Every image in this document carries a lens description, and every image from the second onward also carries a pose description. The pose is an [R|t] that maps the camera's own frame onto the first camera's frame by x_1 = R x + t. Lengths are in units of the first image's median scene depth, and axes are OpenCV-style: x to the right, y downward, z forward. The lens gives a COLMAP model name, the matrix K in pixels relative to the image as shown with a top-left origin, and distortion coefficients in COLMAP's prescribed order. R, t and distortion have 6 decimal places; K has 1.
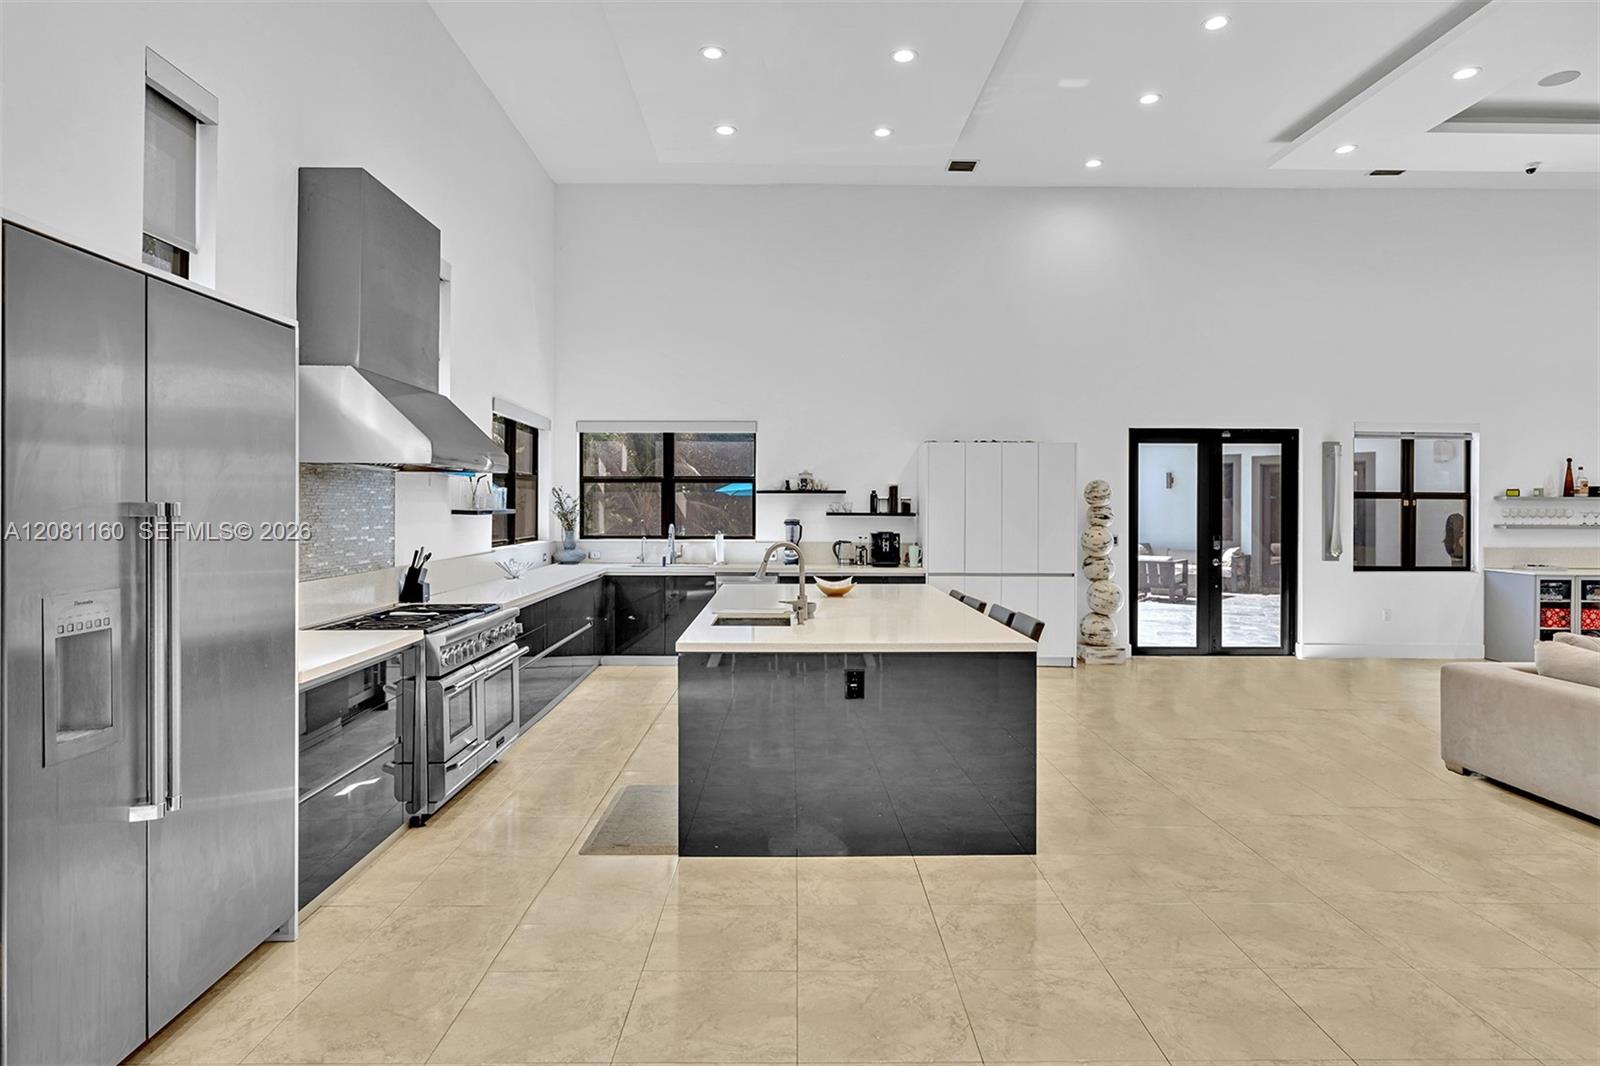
lens RADIAL K [[925.8, 0, 799.4], [0, 925.8, 507.6], [0, 0, 1]] dist [-0.002969, -0.000056]
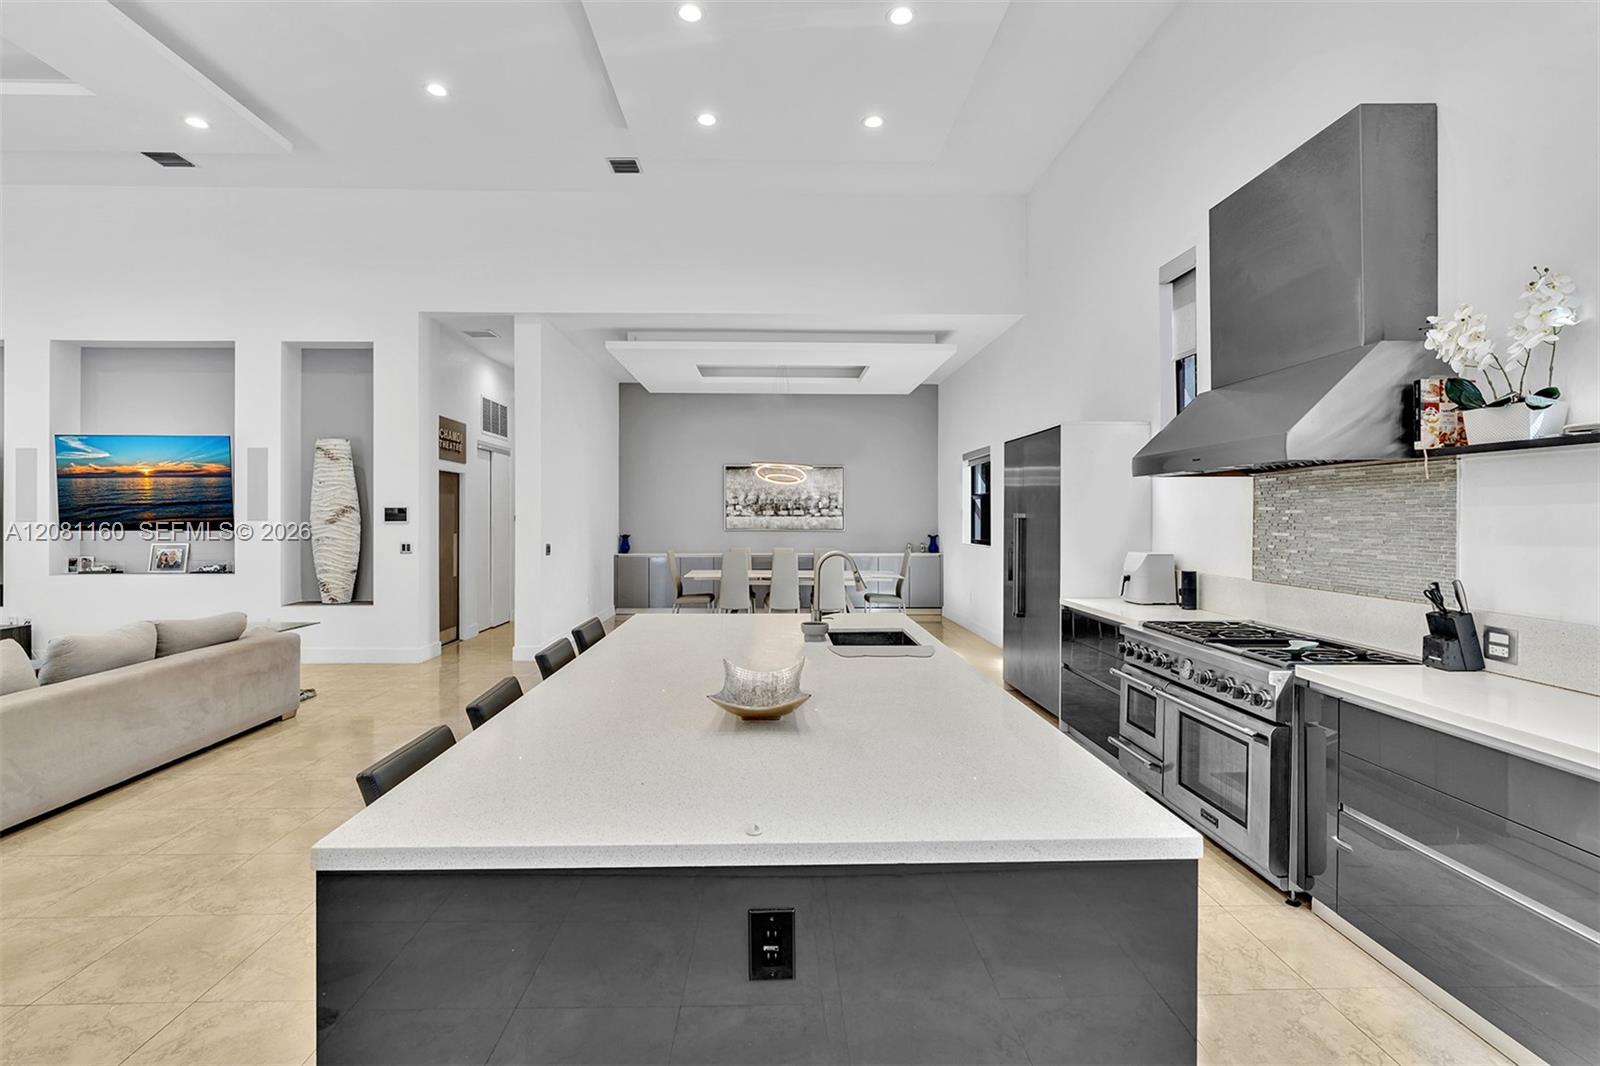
lens RADIAL K [[743.6, 0, 797.8], [0, 743.6, 518.6], [0, 0, 1]] dist [-0.006013, 0.001736]
pose [[-0.999857, -0.002771, -0.016678, 0.017091], [-0.002825, 0.999991, 0.003201, 0.001418], [0.016669, 0.003248, -0.999856, 0.906450]]
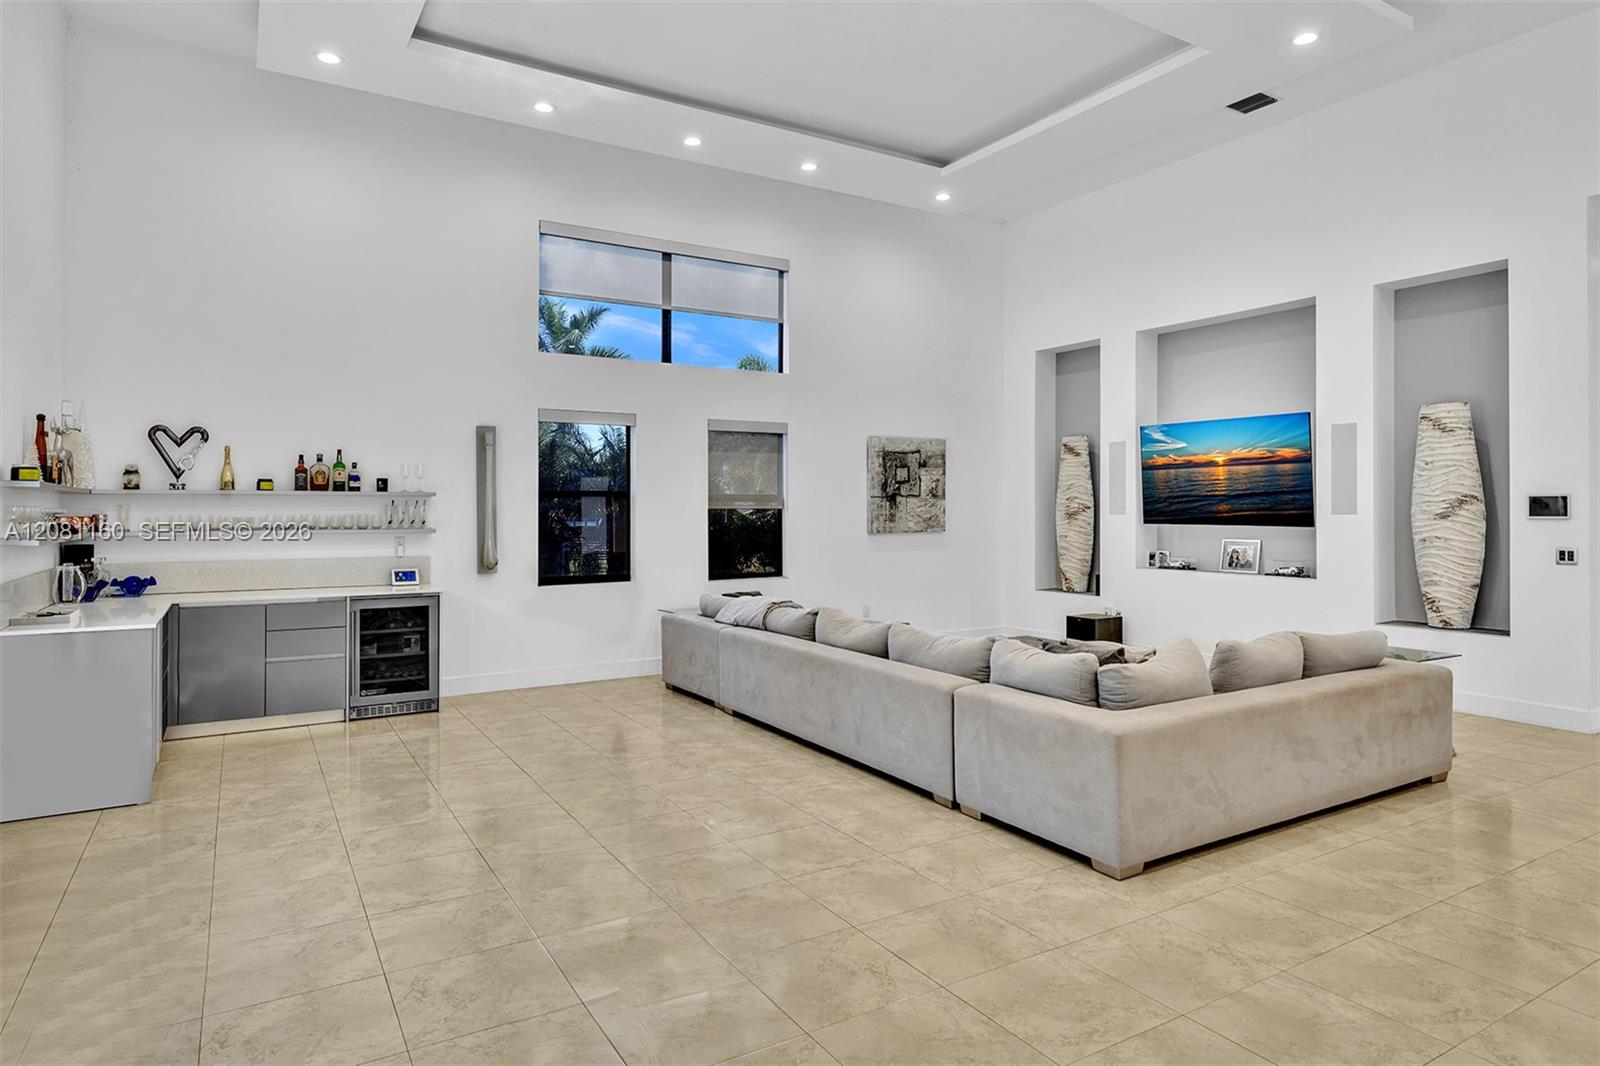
lens RADIAL K [[939.0, 0, 796.7], [0, 939.0, 503.9], [0, 0, 1]] dist [-0.003962, 0.000506]
pose [[-0.504504, 0.002799, 0.863405, 0.125389], [-0.000687, 0.999993, -0.003643, 0.002014], [-0.863409, -0.002431, -0.504499, 0.916187]]
